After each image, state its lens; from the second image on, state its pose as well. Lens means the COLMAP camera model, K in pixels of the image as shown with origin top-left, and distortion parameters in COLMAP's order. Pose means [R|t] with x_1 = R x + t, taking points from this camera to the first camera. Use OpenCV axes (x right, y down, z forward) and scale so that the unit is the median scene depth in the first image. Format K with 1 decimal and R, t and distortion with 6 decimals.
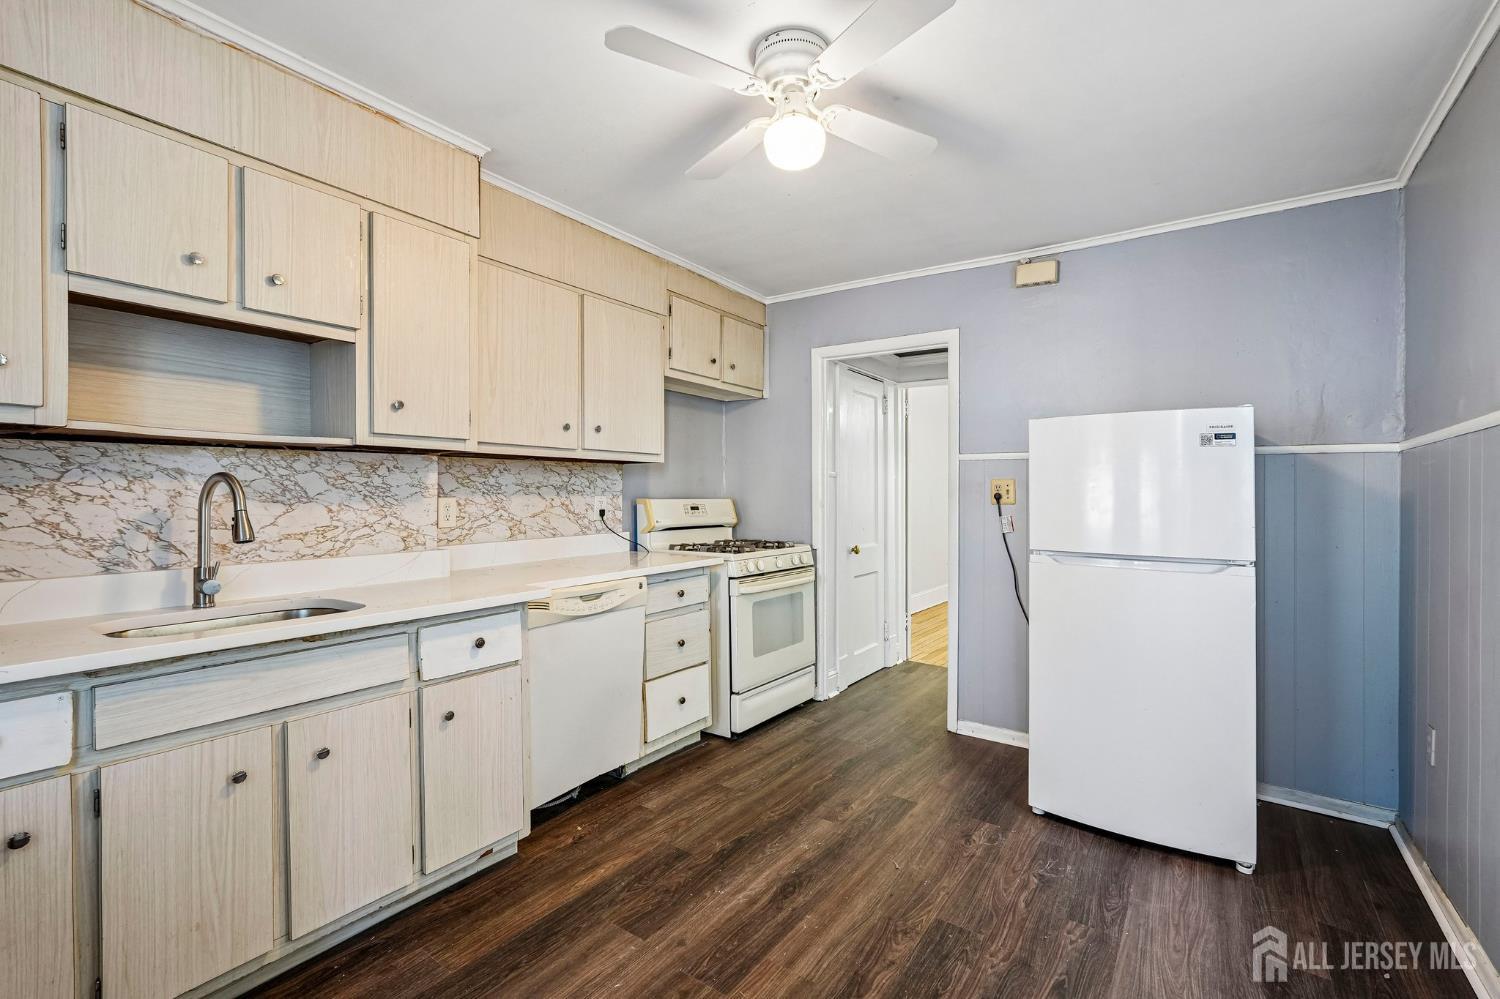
lens RADIAL K [[662.4, 0, 740.6], [0, 662.4, 499.4], [0, 0, 1]] dist [-0.004550, 0.002313]
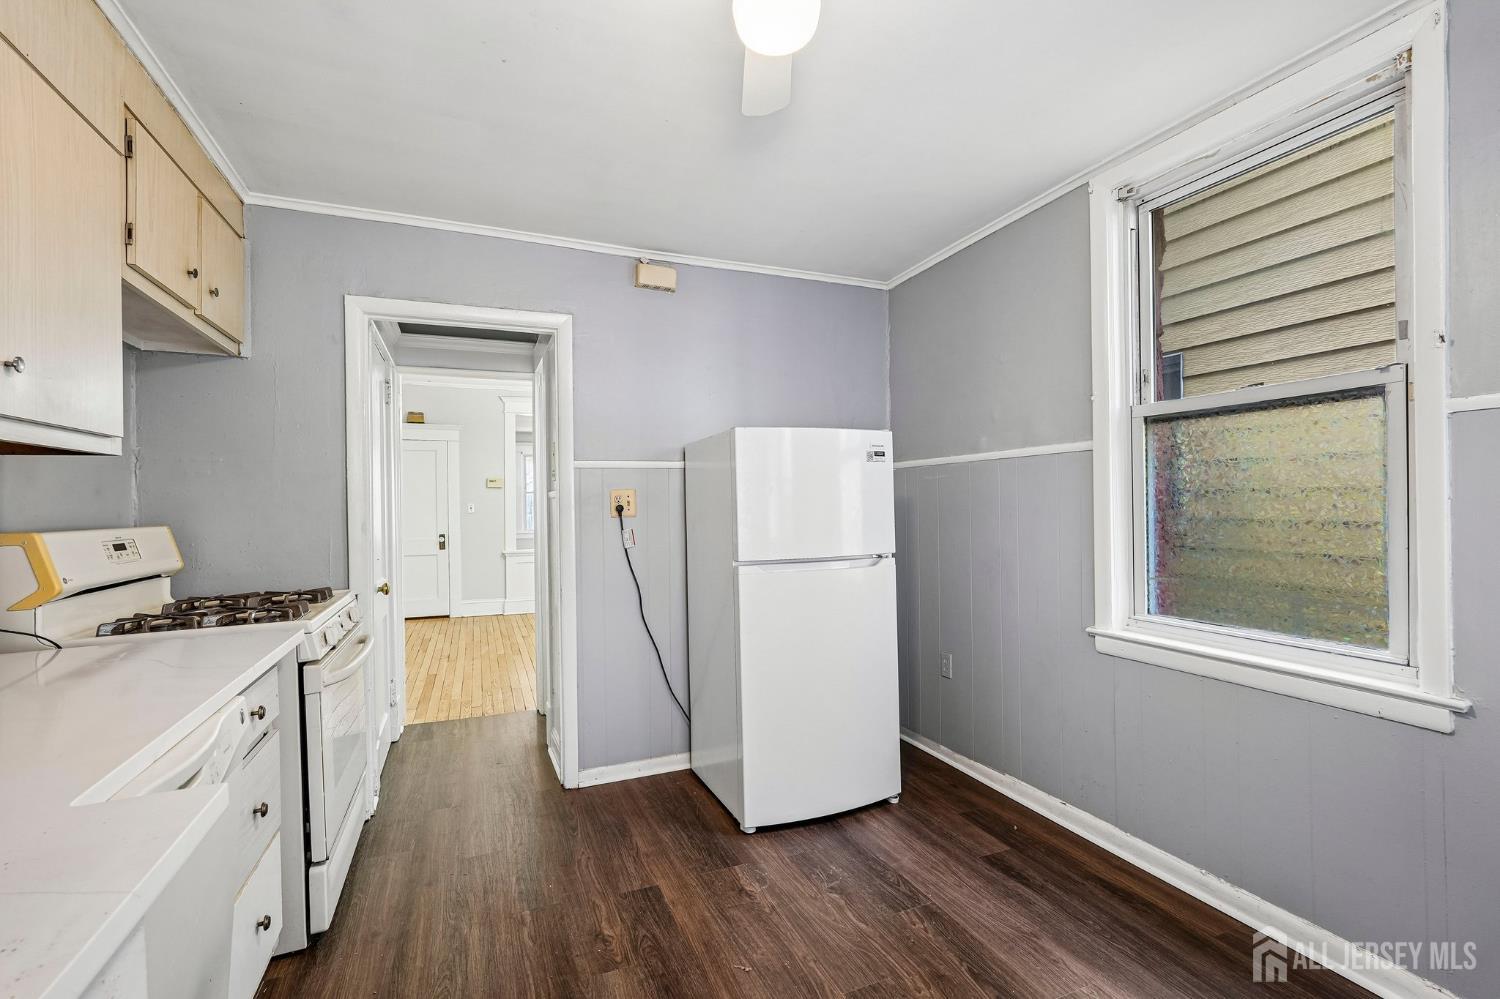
lens RADIAL K [[662.4, 0, 747.8], [0, 662.4, 493.6], [0, 0, 1]] dist [-0.004550, 0.002313]
pose [[0.523729, -0.004974, 0.851871, -0.302465], [0.028777, 0.999516, -0.011856, -0.009611], [-0.851399, 0.030724, 0.523618, 0.379904]]
